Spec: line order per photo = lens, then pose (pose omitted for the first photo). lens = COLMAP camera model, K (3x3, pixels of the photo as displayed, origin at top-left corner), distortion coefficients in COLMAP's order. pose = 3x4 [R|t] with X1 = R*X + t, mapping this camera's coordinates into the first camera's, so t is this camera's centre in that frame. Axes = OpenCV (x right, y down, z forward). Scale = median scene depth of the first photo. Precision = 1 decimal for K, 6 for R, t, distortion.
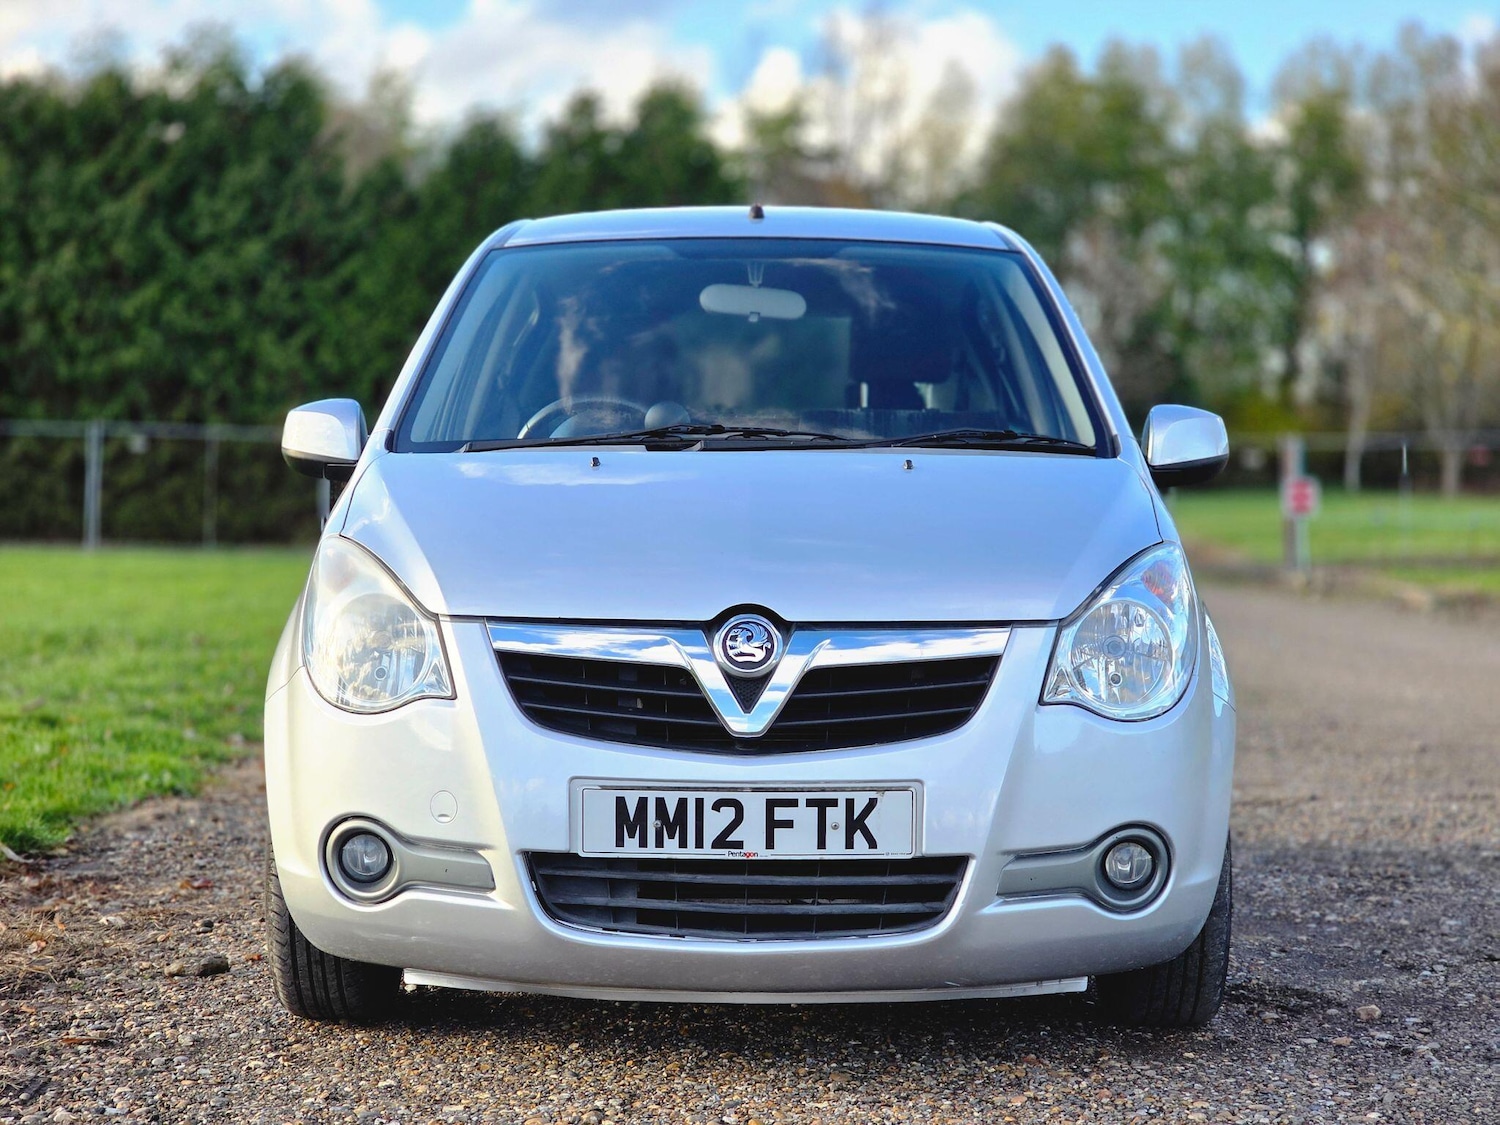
lens RADIAL K [[2831.6, 0, 751.7], [0, 2831.6, 571.3], [0, 0, 1]] dist [0.020160, 0.000000]
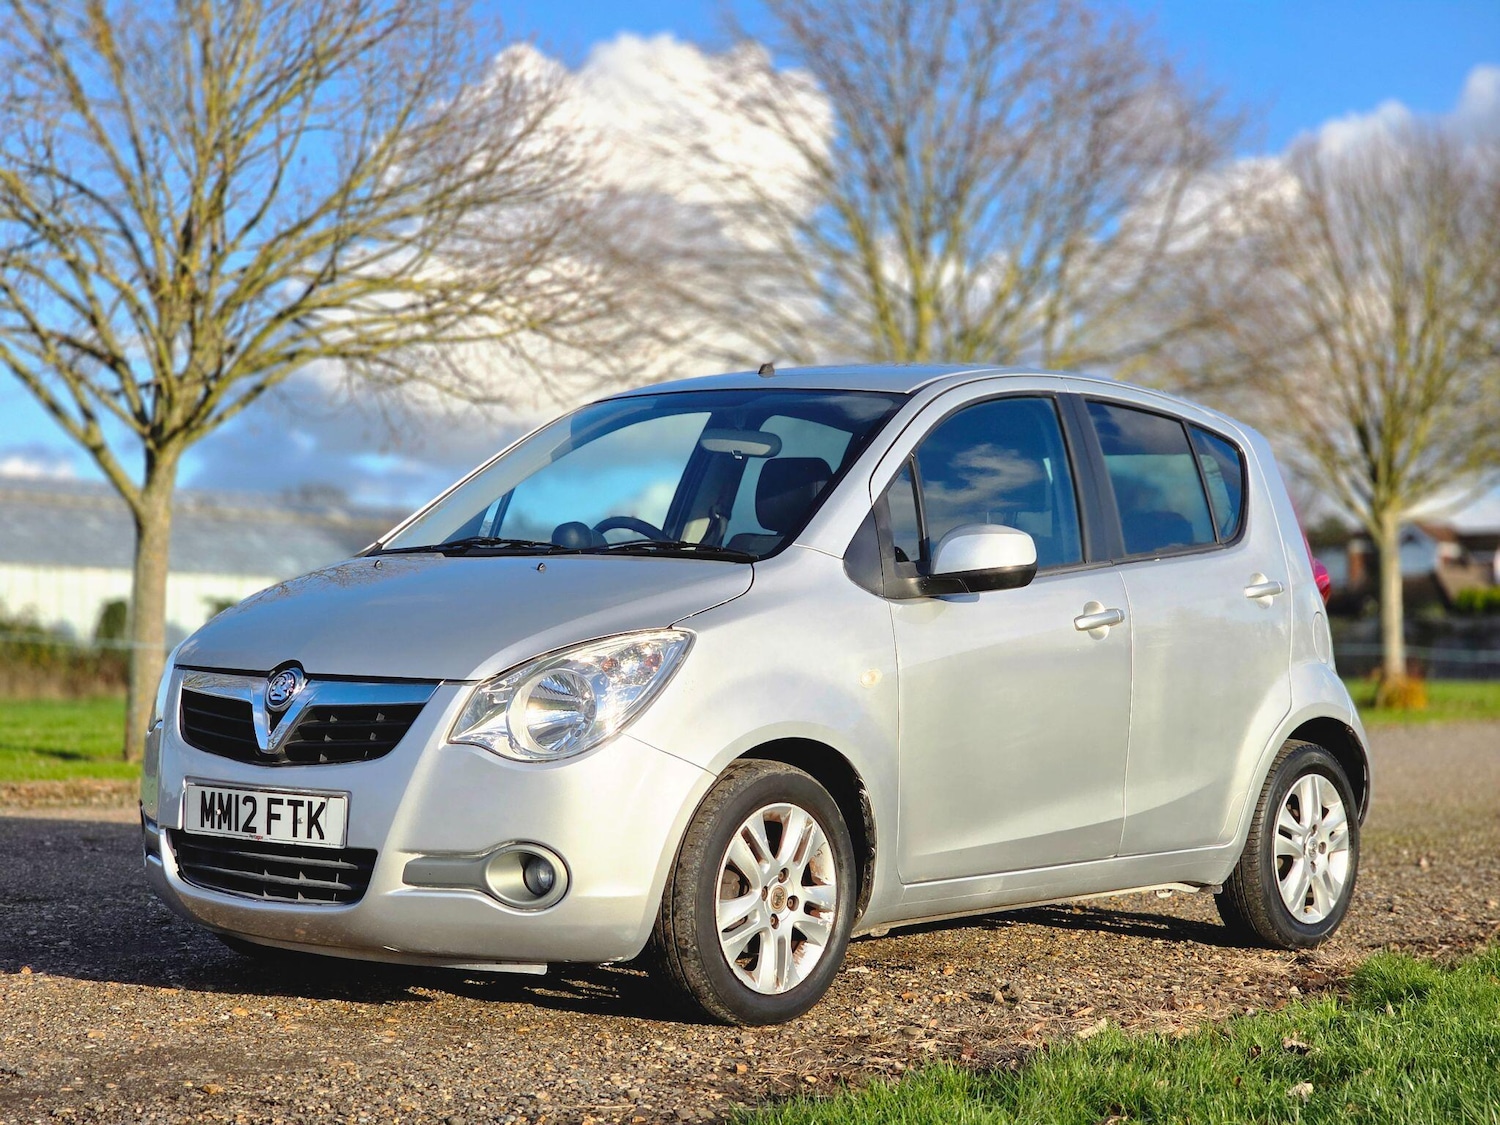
lens RADIAL K [[2831.6, 0, 747.8], [0, 2831.6, 569.7], [0, 0, 1]] dist [0.020160, 0.000000]
pose [[0.761429, 0.003223, -0.648240, 1.078061], [-0.036971, 0.998576, -0.038462, 0.013641], [0.647193, 0.053252, 0.760464, 0.093645]]
